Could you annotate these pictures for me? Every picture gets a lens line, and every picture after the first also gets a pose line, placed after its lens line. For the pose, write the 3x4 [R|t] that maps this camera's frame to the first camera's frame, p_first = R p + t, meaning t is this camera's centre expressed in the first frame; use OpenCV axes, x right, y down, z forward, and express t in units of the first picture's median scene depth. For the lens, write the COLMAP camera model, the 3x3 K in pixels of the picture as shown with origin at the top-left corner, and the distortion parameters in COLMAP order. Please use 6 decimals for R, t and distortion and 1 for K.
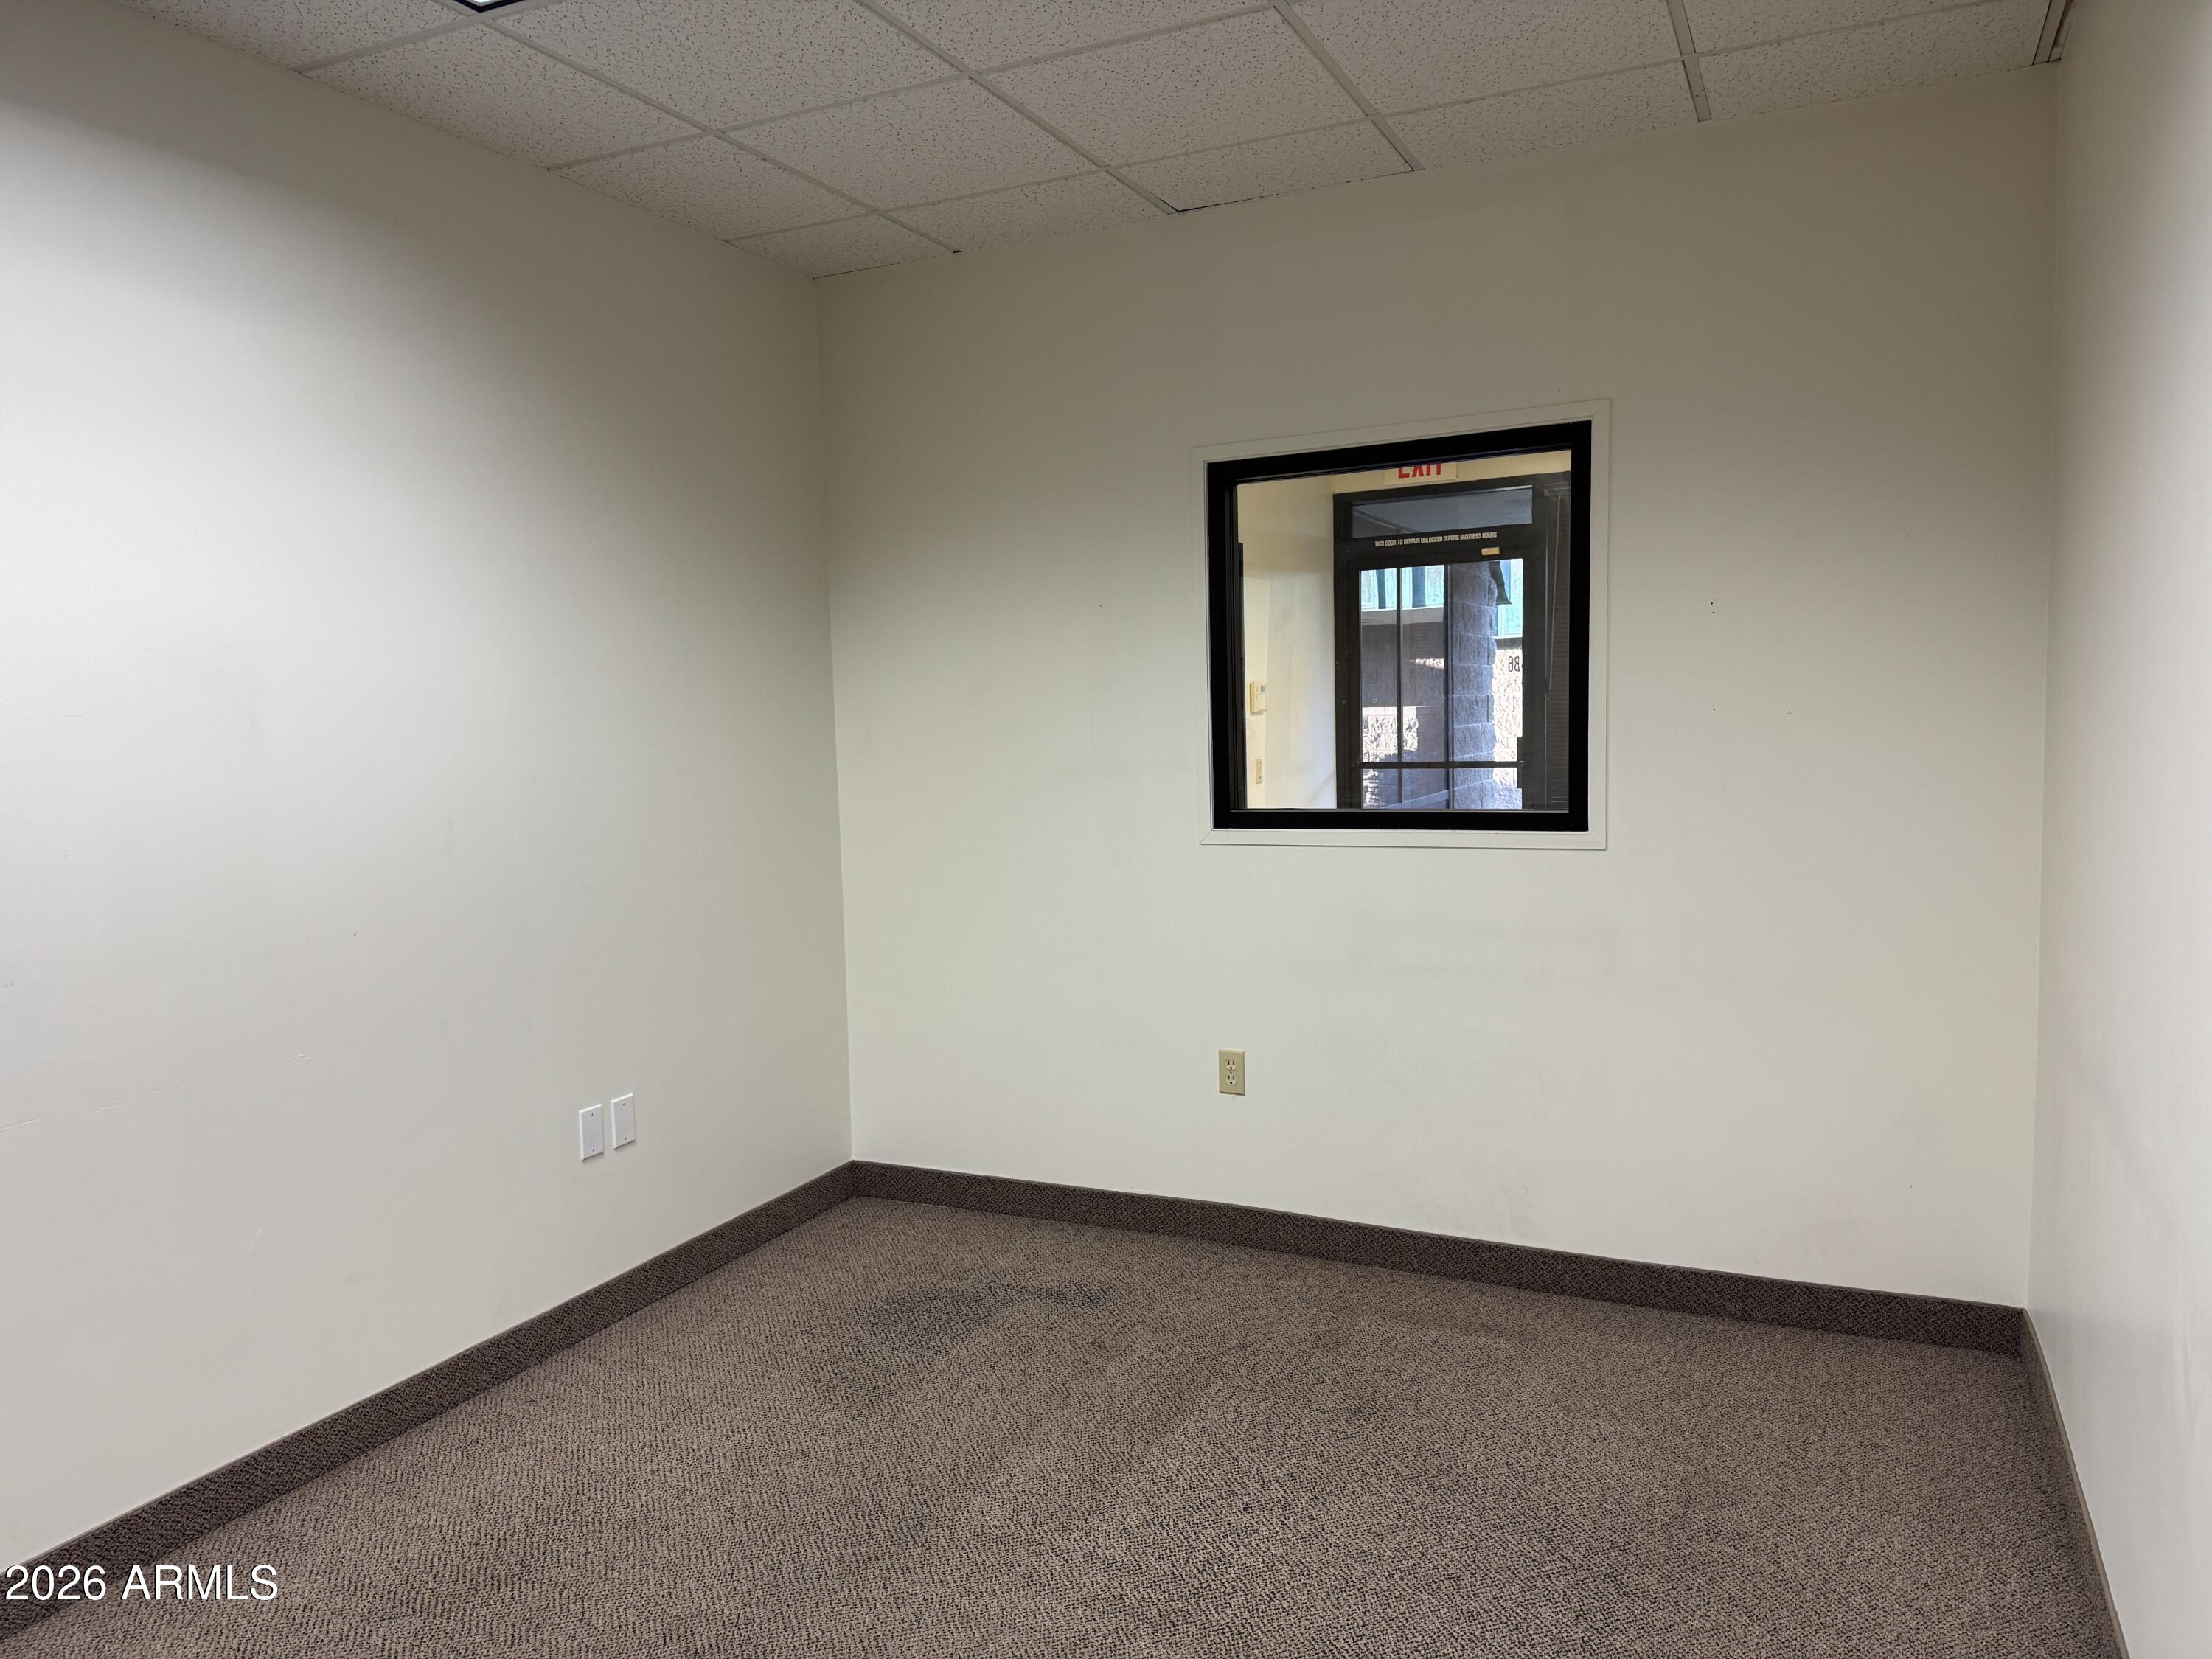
lens RADIAL K [[1558.8, 0, 1110.5], [0, 1558.8, 820.1], [0, 0, 1]] dist [0.020545, -0.036802]
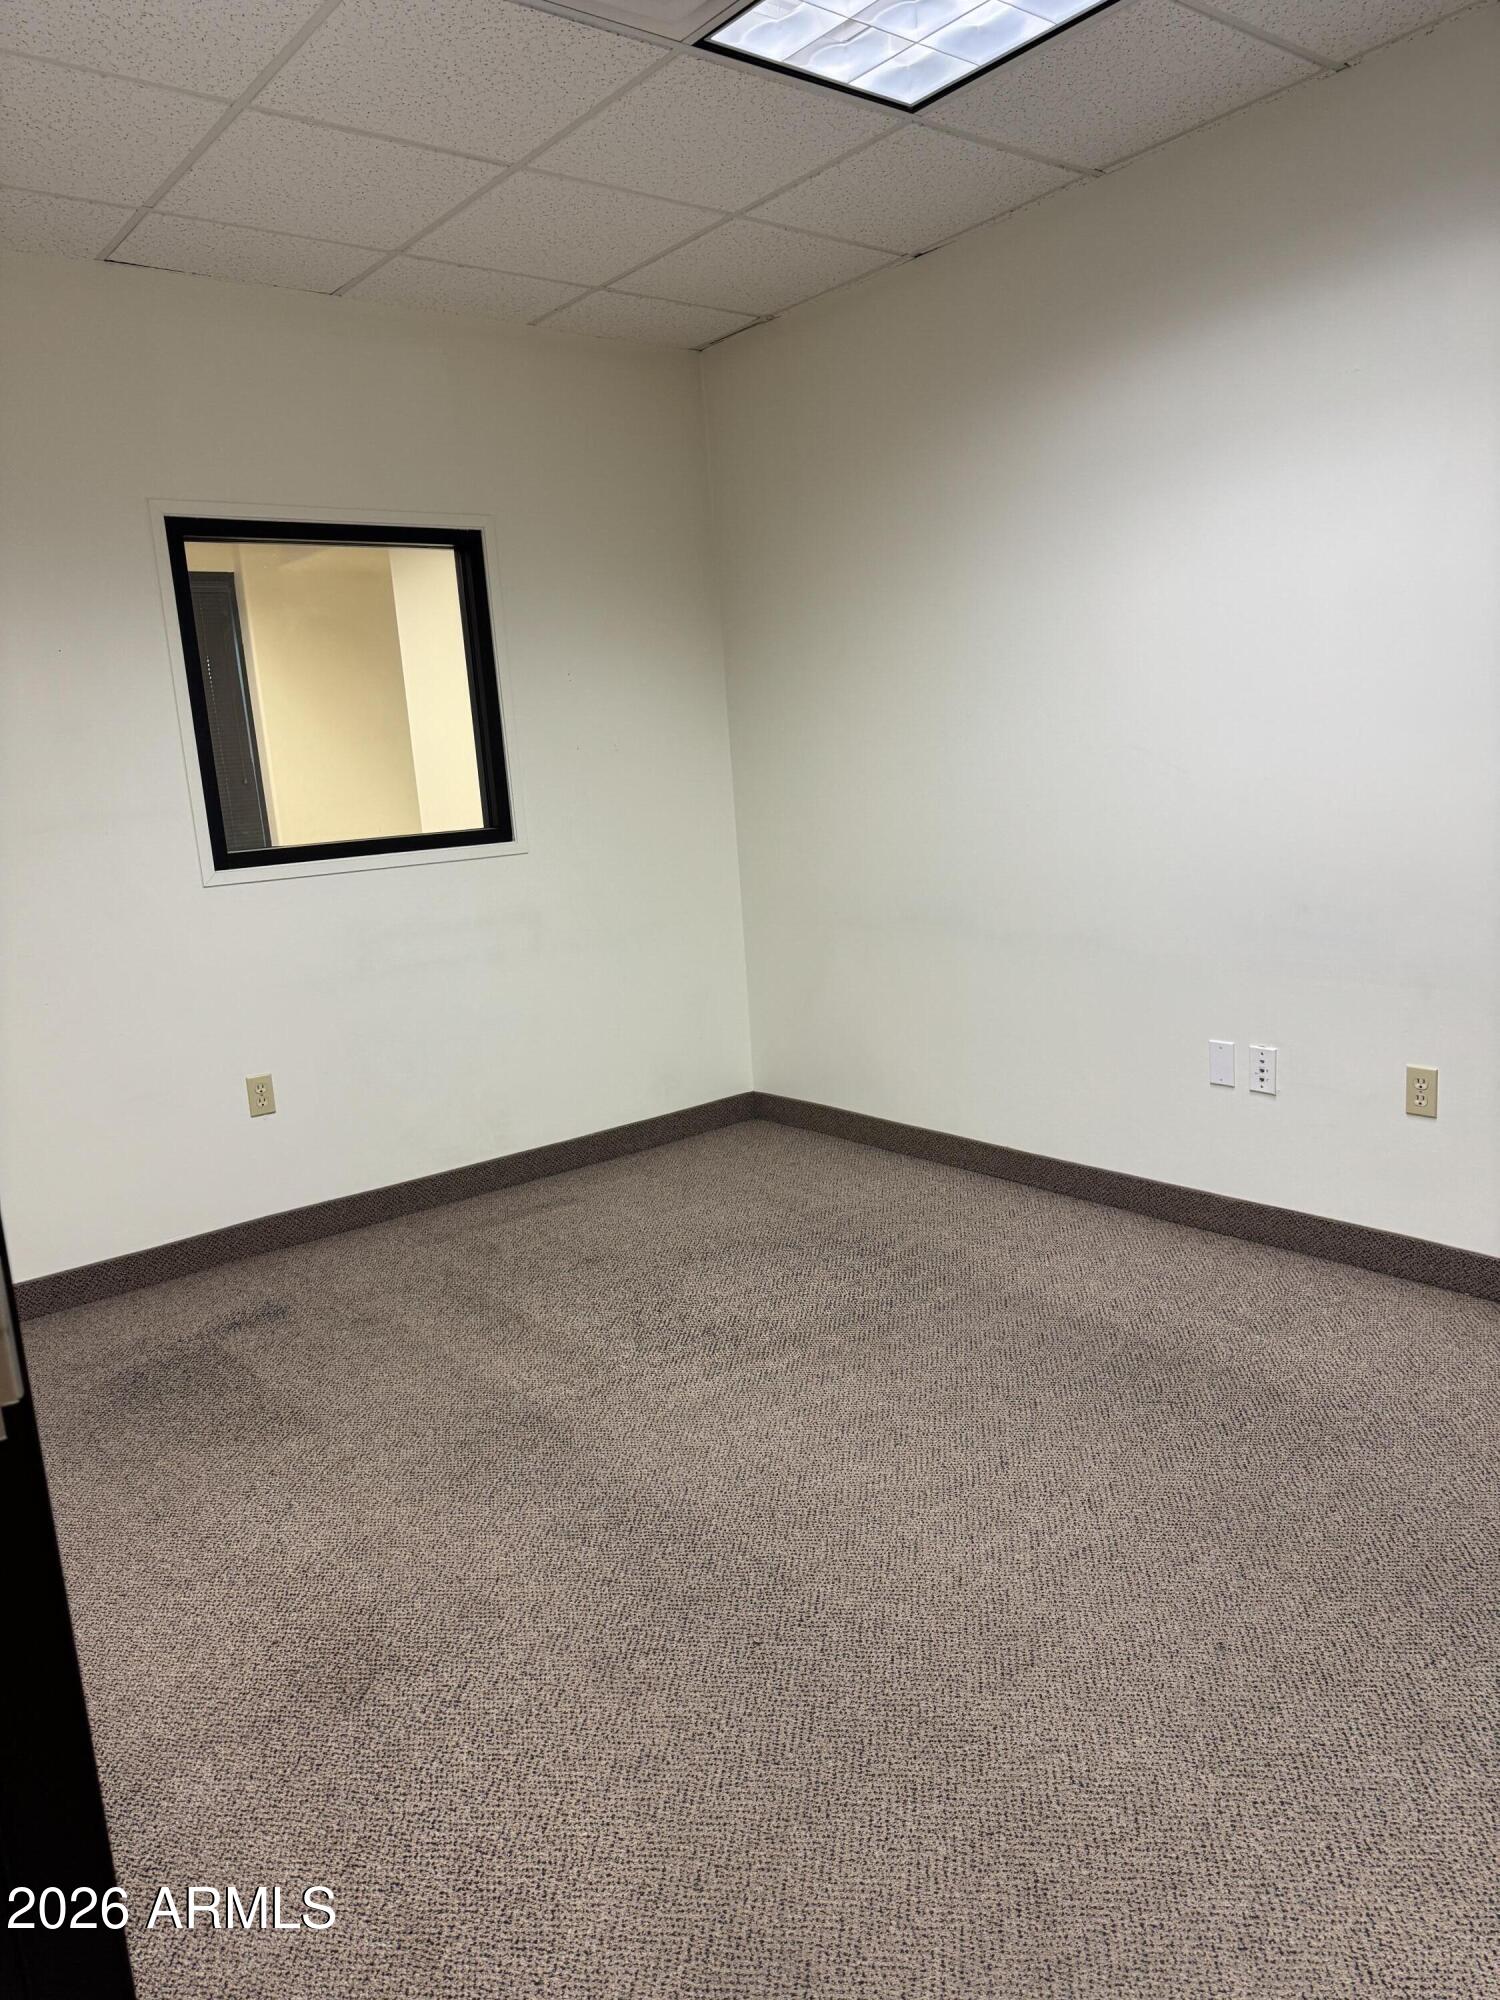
lens RADIAL K [[1409.4, 0, 762.9], [0, 1409.4, 1011.1], [0, 0, 1]] dist [0.020545, -0.036802]
pose [[0.419900, -0.170516, 0.891408, -0.727027], [0.129866, 0.983373, 0.126934, 0.026283], [-0.898231, 0.062464, 0.435062, 0.277990]]
